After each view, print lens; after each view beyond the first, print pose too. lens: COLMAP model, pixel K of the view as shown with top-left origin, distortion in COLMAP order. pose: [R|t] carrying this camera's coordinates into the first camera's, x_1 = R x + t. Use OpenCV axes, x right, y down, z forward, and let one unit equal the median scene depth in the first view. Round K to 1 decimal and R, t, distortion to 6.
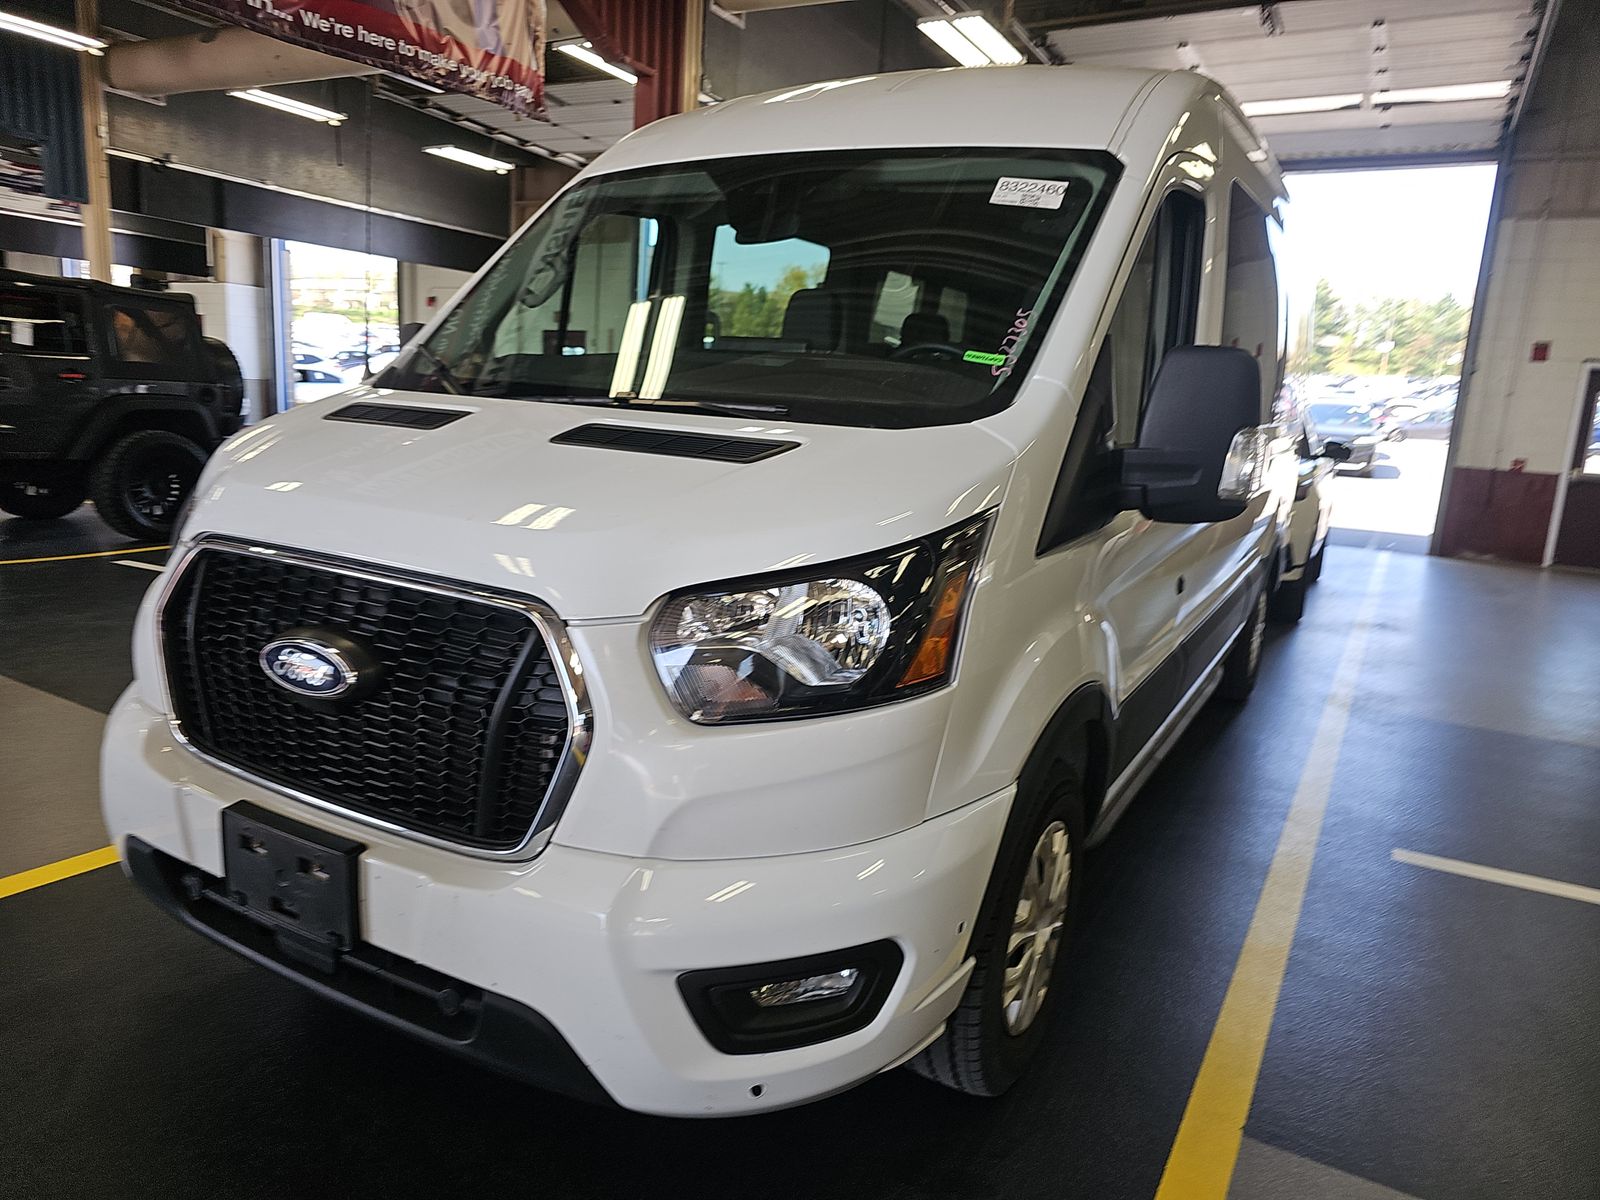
lens RADIAL K [[1073.1, 0, 800.0], [0, 1073.1, 600.0], [0, 0, 1]] dist [0.046607, -0.052436]
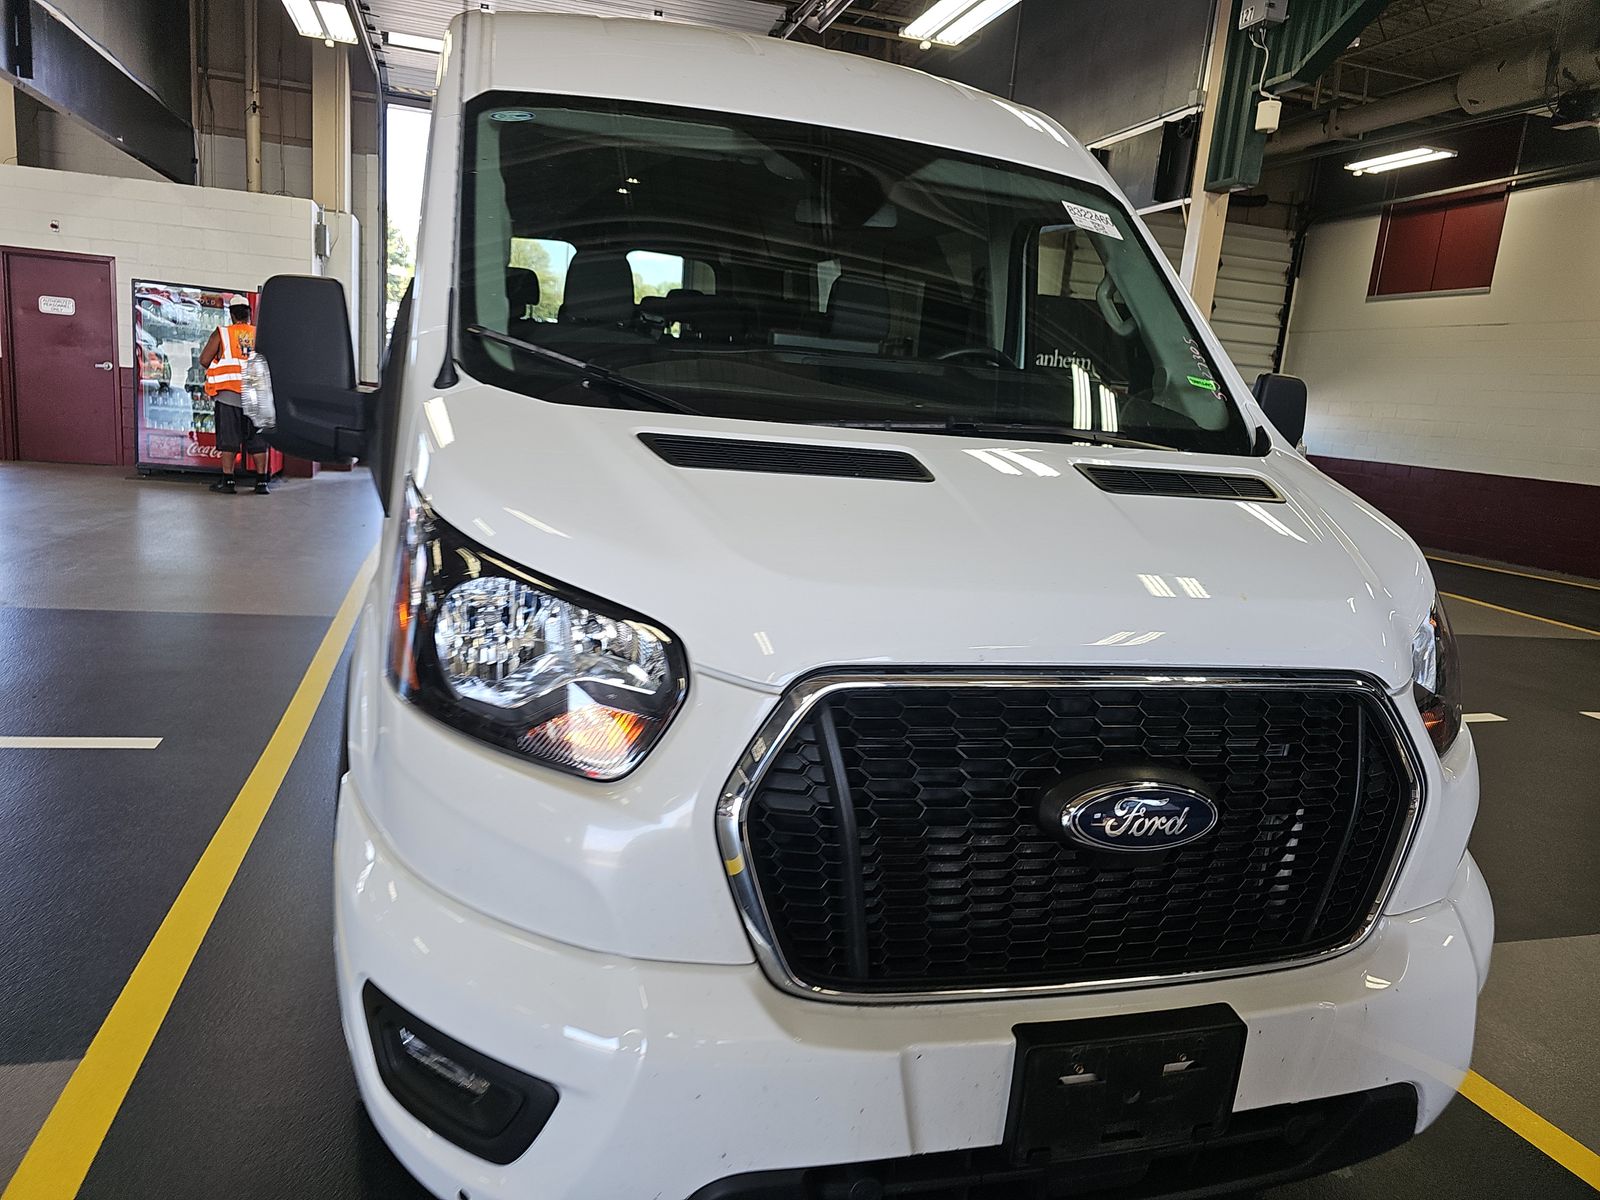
lens RADIAL K [[1086.8, 0, 800.0], [0, 1086.8, 600.0], [0, 0, 1]] dist [0.003774, 0.003218]
pose [[0.680619, -0.139244, 0.719284, -0.997301], [0.098993, 0.990248, 0.098028, -0.163736], [-0.725919, 0.004484, 0.687765, 0.556685]]
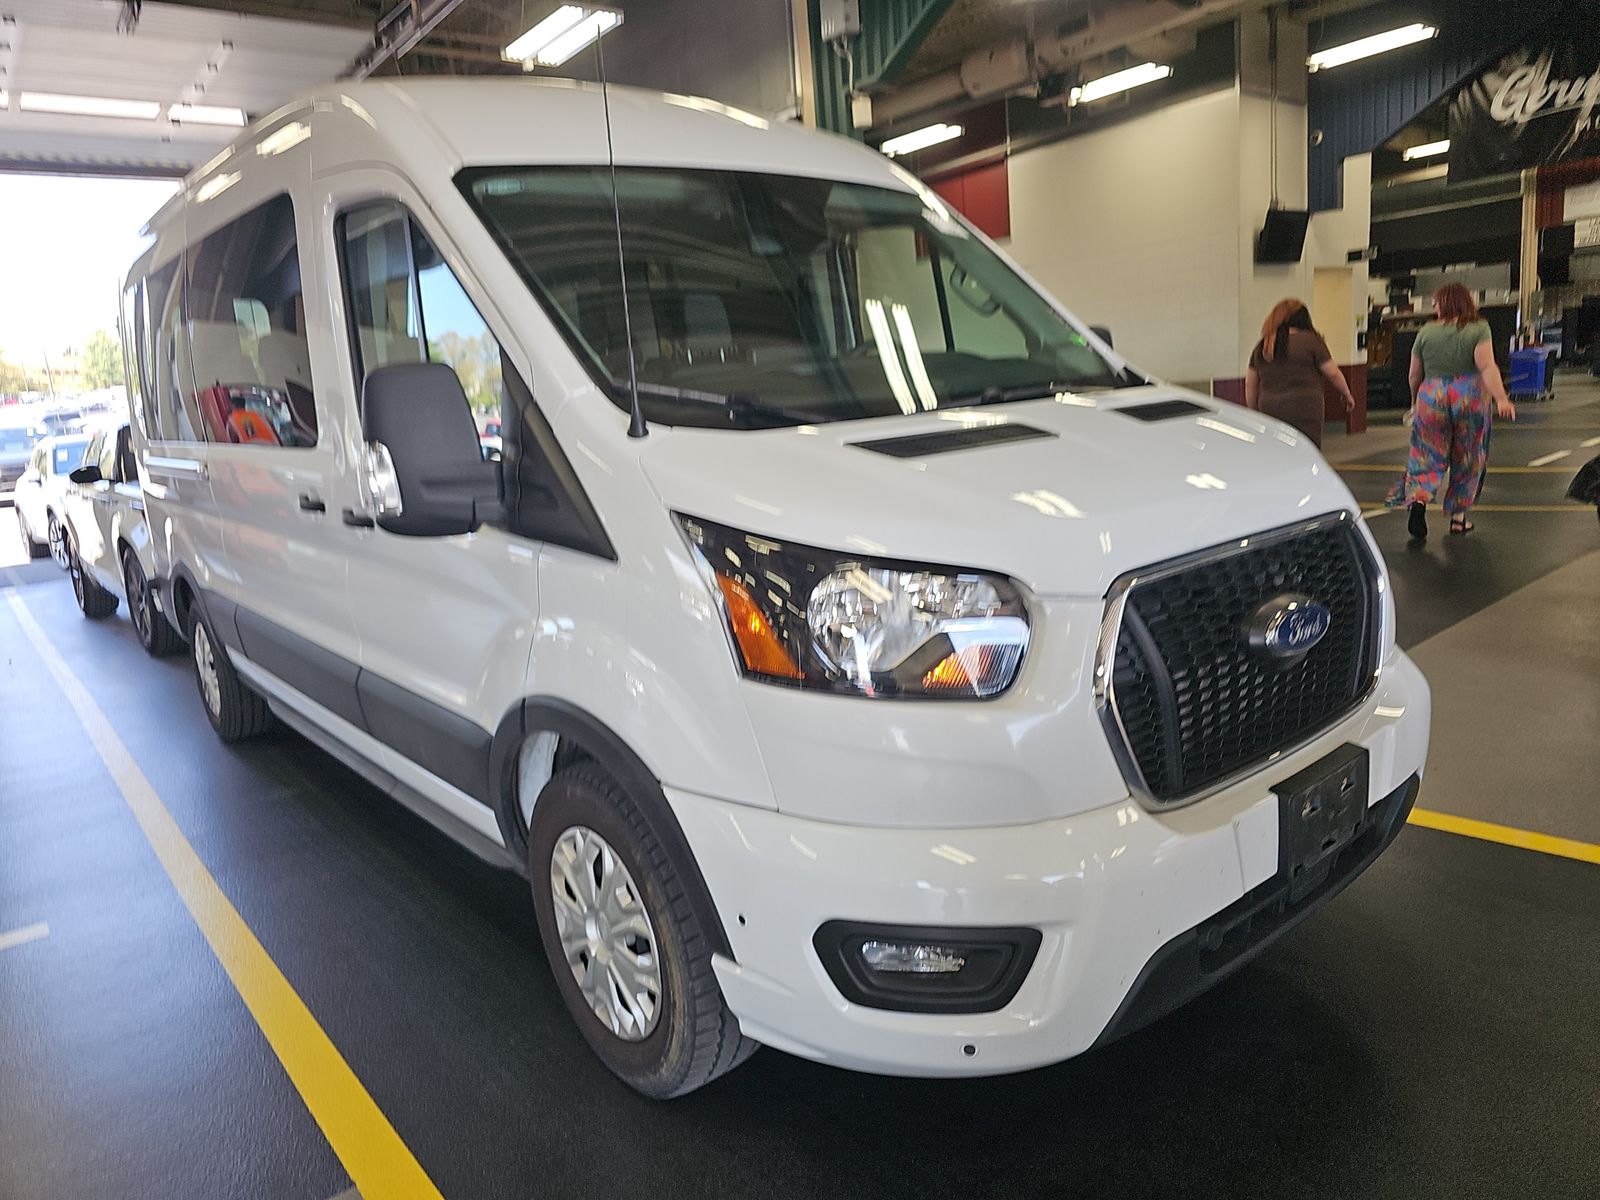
lens RADIAL K [[1073.1, 0, 800.0], [0, 1073.1, 600.0], [0, 0, 1]] dist [0.046607, -0.052436]
pose [[0.325771, -0.264409, 0.907723, -1.424607], [0.283603, 0.943214, 0.172965, -0.266686], [-0.901910, 0.201086, 0.382259, 0.898063]]
